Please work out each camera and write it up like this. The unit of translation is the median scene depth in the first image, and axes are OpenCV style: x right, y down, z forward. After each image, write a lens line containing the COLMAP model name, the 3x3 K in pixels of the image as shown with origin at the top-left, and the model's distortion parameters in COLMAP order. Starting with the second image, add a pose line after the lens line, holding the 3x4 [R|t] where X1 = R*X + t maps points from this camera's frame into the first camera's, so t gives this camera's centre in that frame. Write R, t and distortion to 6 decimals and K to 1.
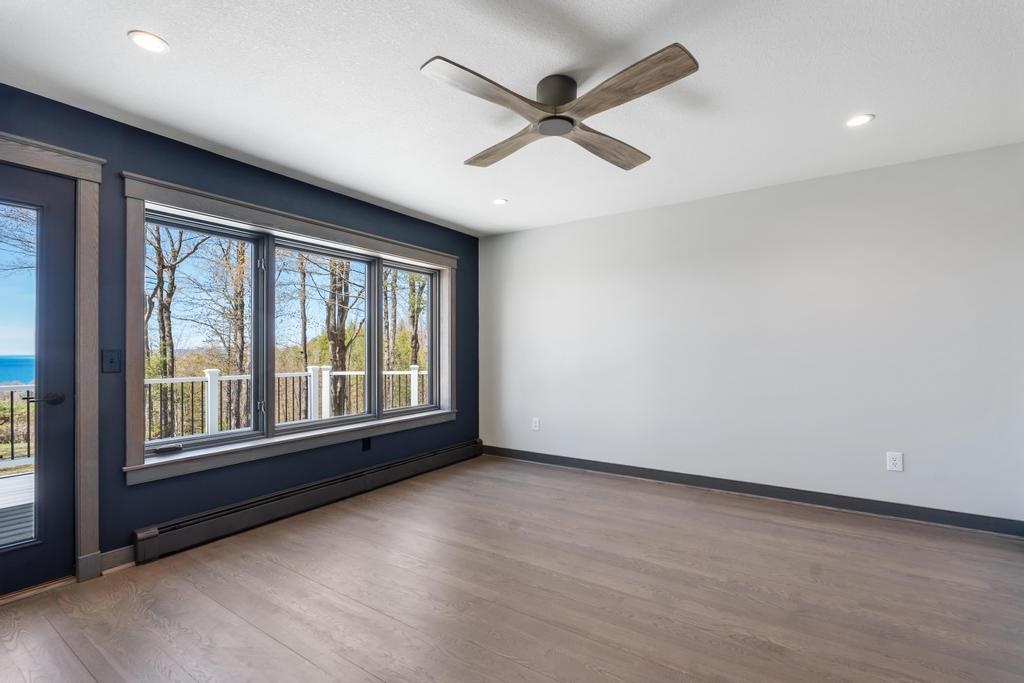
lens RADIAL K [[453.9, 0, 512.3], [0, 453.9, 342.8], [0, 0, 1]] dist [0.000583, 0.000176]
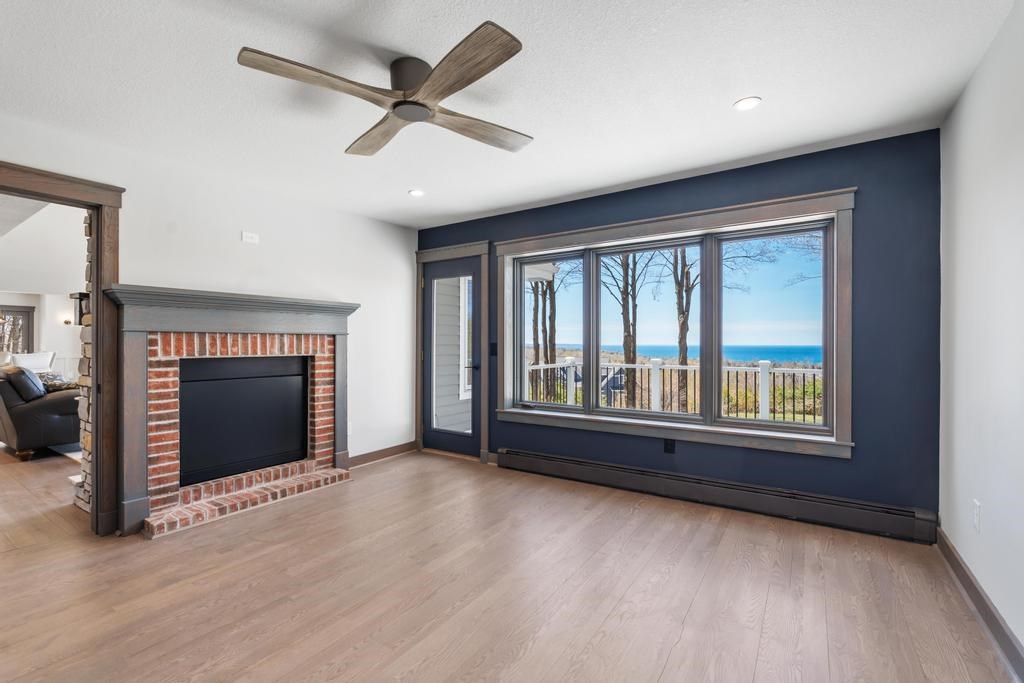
lens RADIAL K [[453.9, 0, 512.3], [0, 453.9, 342.8], [0, 0, 1]] dist [0.000583, 0.000176]
pose [[0.003796, 0.000466, -0.999993, 0.662513], [0.015833, 0.999875, 0.000526, 0.009761], [0.999867, -0.015835, 0.003788, 0.760433]]
